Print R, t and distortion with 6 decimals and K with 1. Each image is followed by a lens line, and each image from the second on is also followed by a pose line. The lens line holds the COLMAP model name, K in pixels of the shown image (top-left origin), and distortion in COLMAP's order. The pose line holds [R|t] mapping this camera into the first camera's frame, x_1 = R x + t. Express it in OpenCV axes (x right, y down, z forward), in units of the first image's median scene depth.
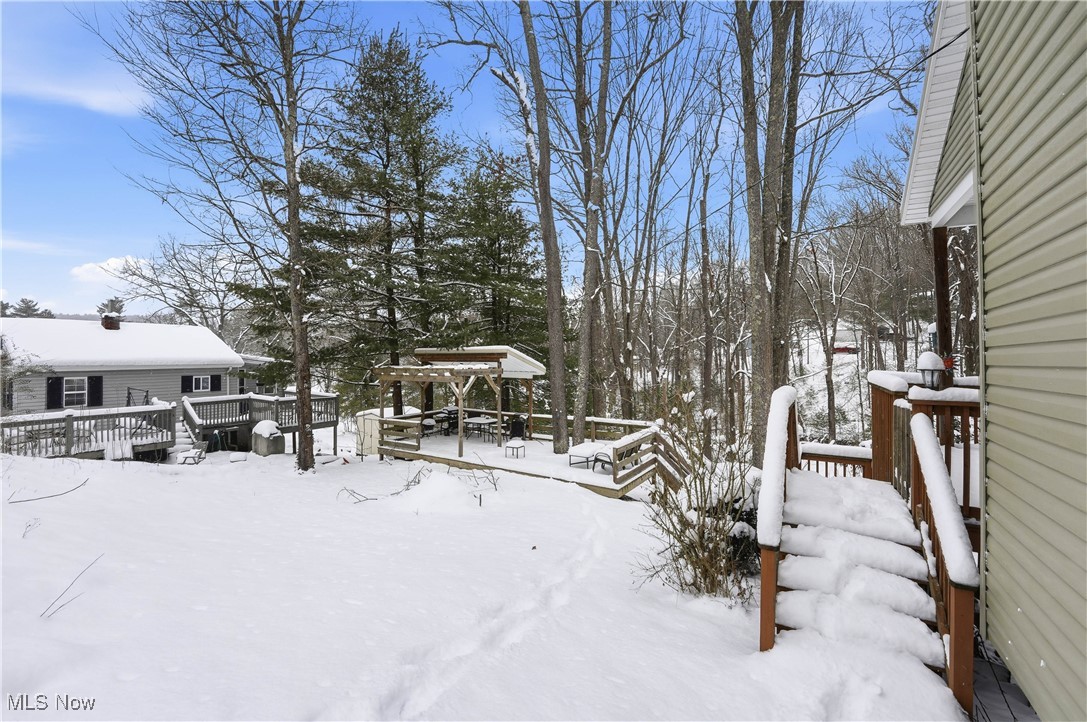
lens RADIAL K [[453.8, 0, 538.8], [0, 453.8, 351.5], [0, 0, 1]] dist [-0.026706, -0.000048]
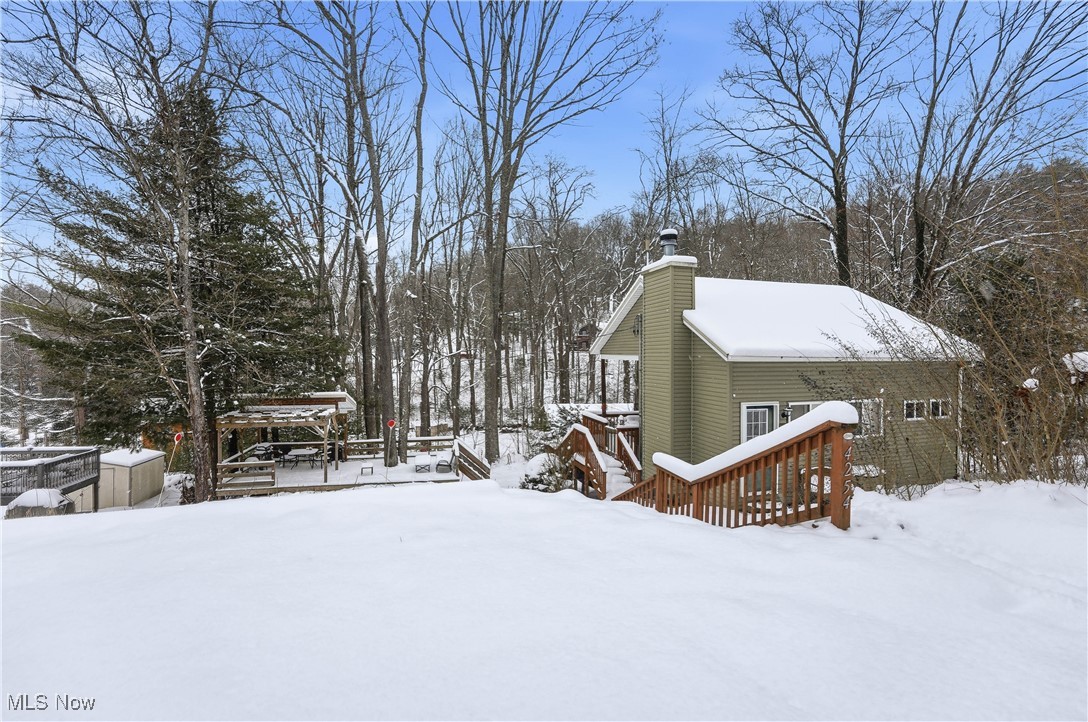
lens RADIAL K [[501.3, 0, 512.6], [0, 501.3, 349.9], [0, 0, 1]] dist [-0.020673, 0.000022]
pose [[0.700949, -0.012916, 0.713095, -0.895047], [-0.011481, 0.999502, 0.029388, -0.214746], [-0.713119, -0.028786, 0.700452, -0.415035]]
